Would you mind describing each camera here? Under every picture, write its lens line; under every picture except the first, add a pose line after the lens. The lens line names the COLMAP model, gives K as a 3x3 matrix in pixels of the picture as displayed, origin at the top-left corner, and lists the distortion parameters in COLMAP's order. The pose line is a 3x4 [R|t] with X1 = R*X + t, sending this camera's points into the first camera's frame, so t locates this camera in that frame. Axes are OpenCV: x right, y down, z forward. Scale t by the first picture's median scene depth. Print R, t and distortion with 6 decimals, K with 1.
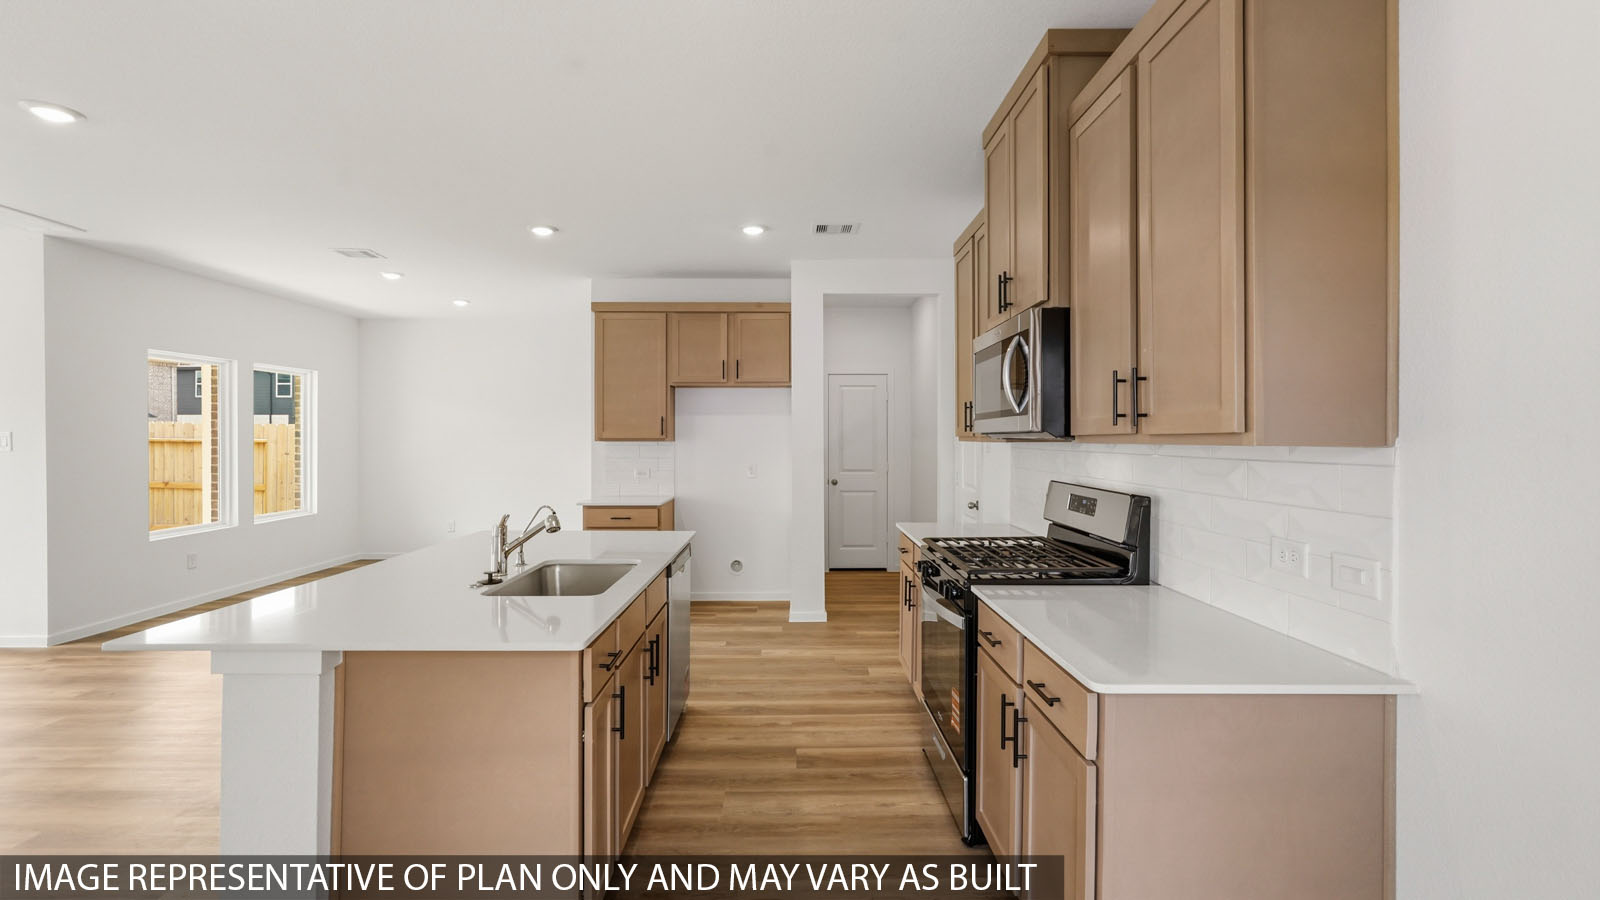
lens RADIAL K [[704.0, 0, 805.4], [0, 704.0, 449.5], [0, 0, 1]] dist [-0.002846, 0.002761]
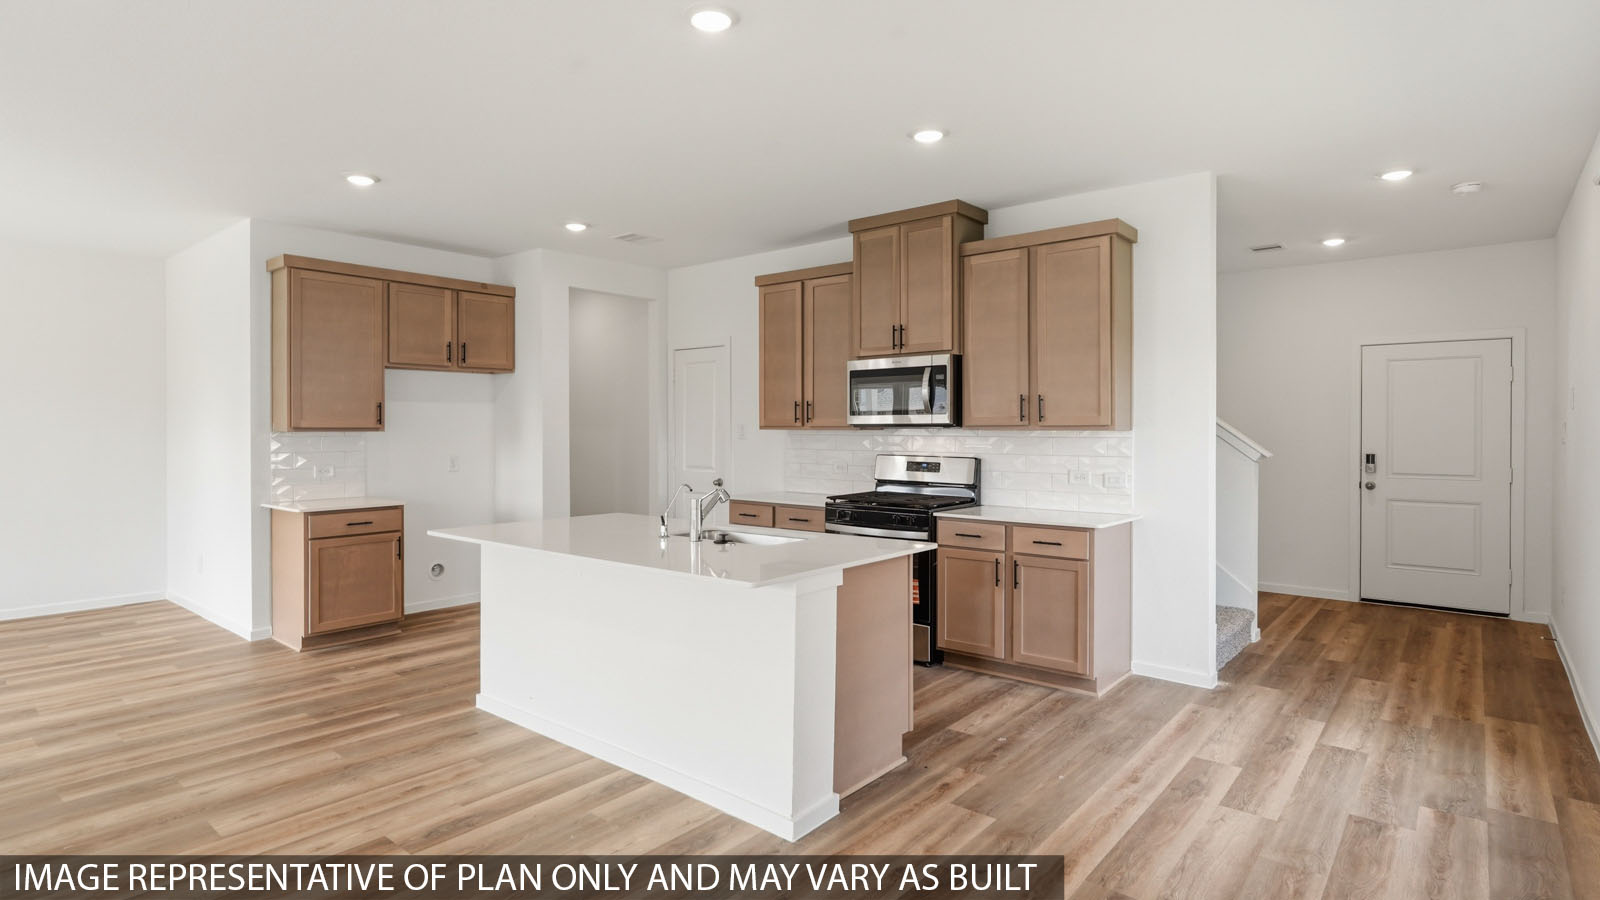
lens RADIAL K [[807.0, 0, 796.1], [0, 807.0, 437.1], [0, 0, 1]] dist [-0.003260, 0.001389]
pose [[0.662213, -0.007841, 0.749275, -0.599990], [0.011942, 0.999929, -0.000091, 0.001659], [-0.749221, 0.009008, 0.662259, -0.020305]]
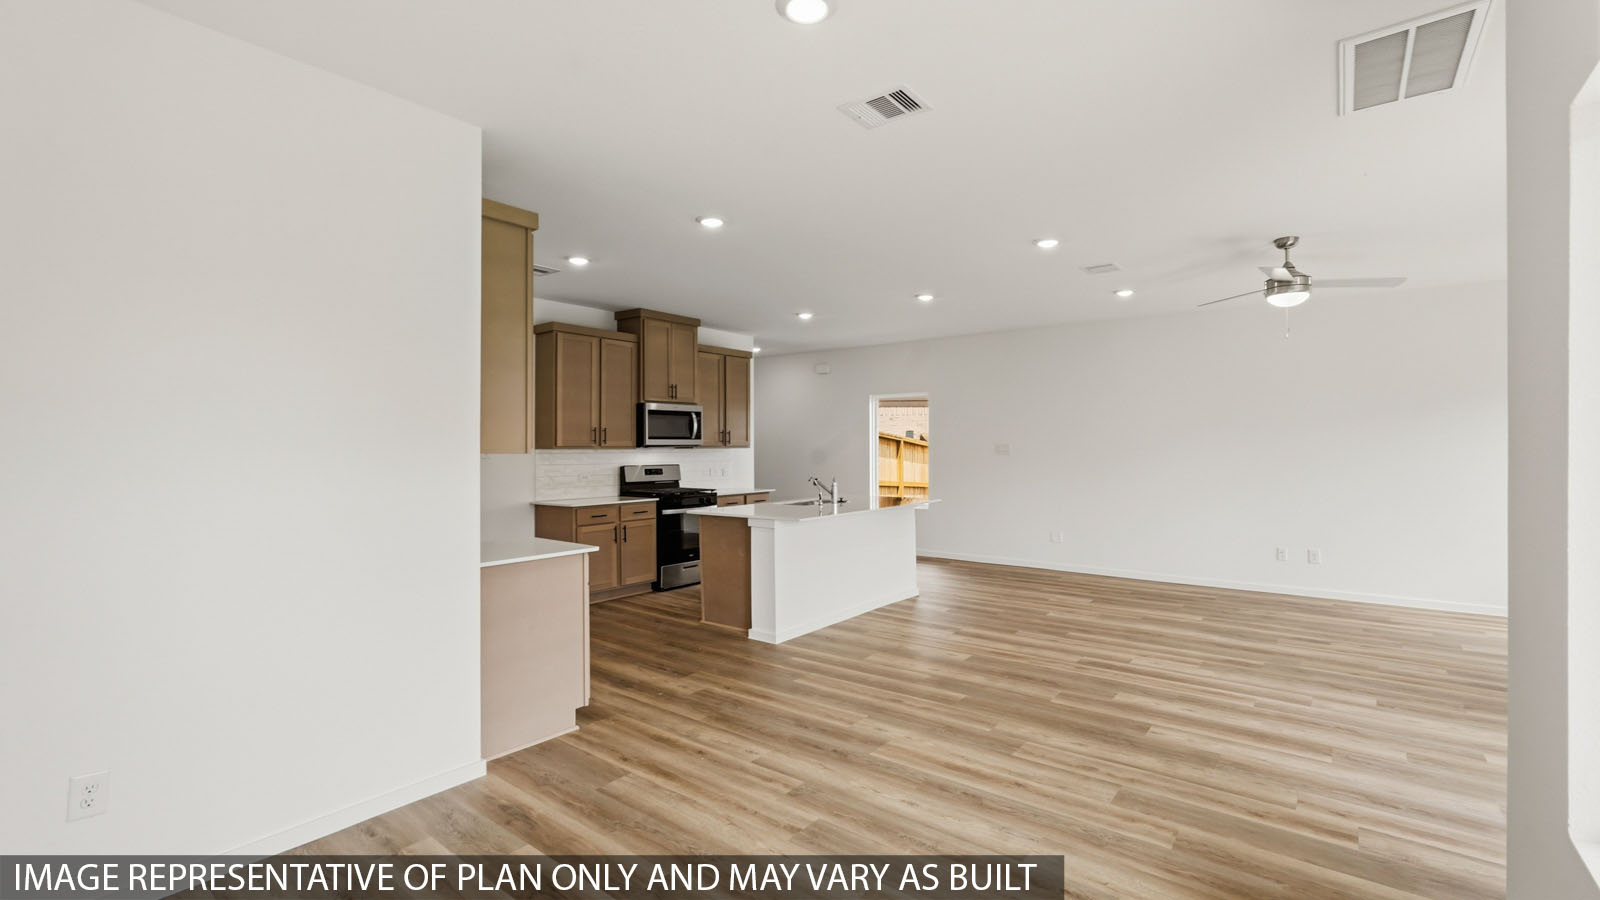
lens RADIAL K [[704.0, 0, 797.8], [0, 704.0, 454.0], [0, 0, 1]] dist [-0.002846, 0.002761]
pose [[-0.768834, -0.003462, 0.639439, -0.835254], [0.012876, 0.999699, 0.020894, -0.018838], [-0.639319, 0.024298, -0.768558, 1.305013]]
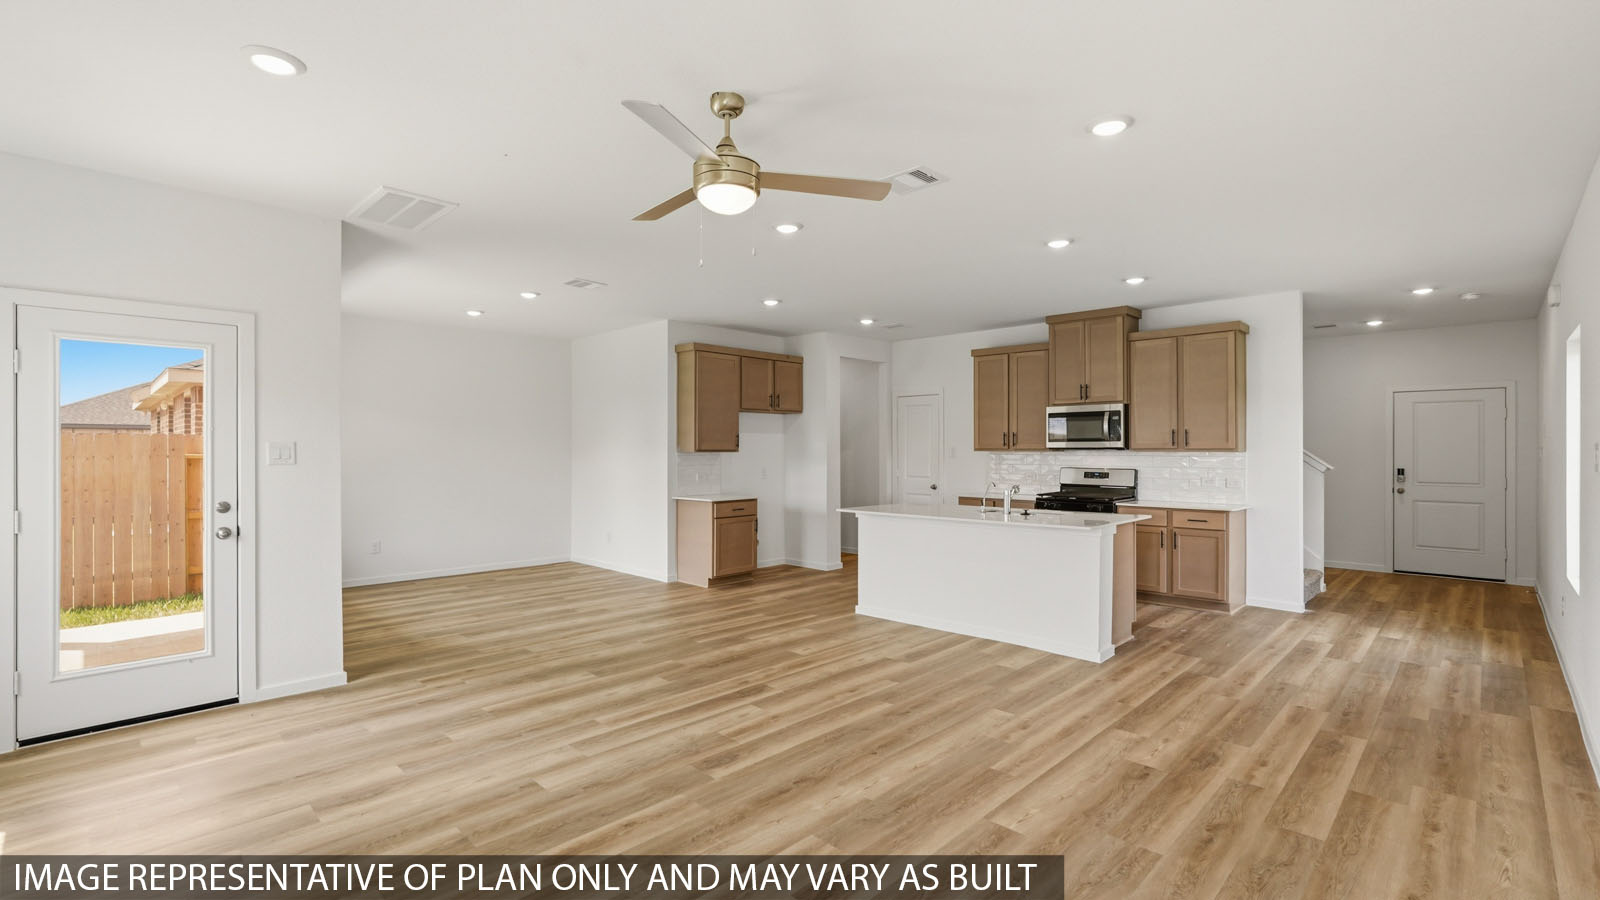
lens RADIAL K [[704.0, 0, 803.9], [0, 704.0, 450.8], [0, 0, 1]] dist [-0.002846, 0.002761]
pose [[0.713777, -0.000514, 0.700373, -1.051817], [0.010455, 0.999896, -0.009922, 0.001084], [-0.700295, 0.014404, 0.713708, -0.043486]]
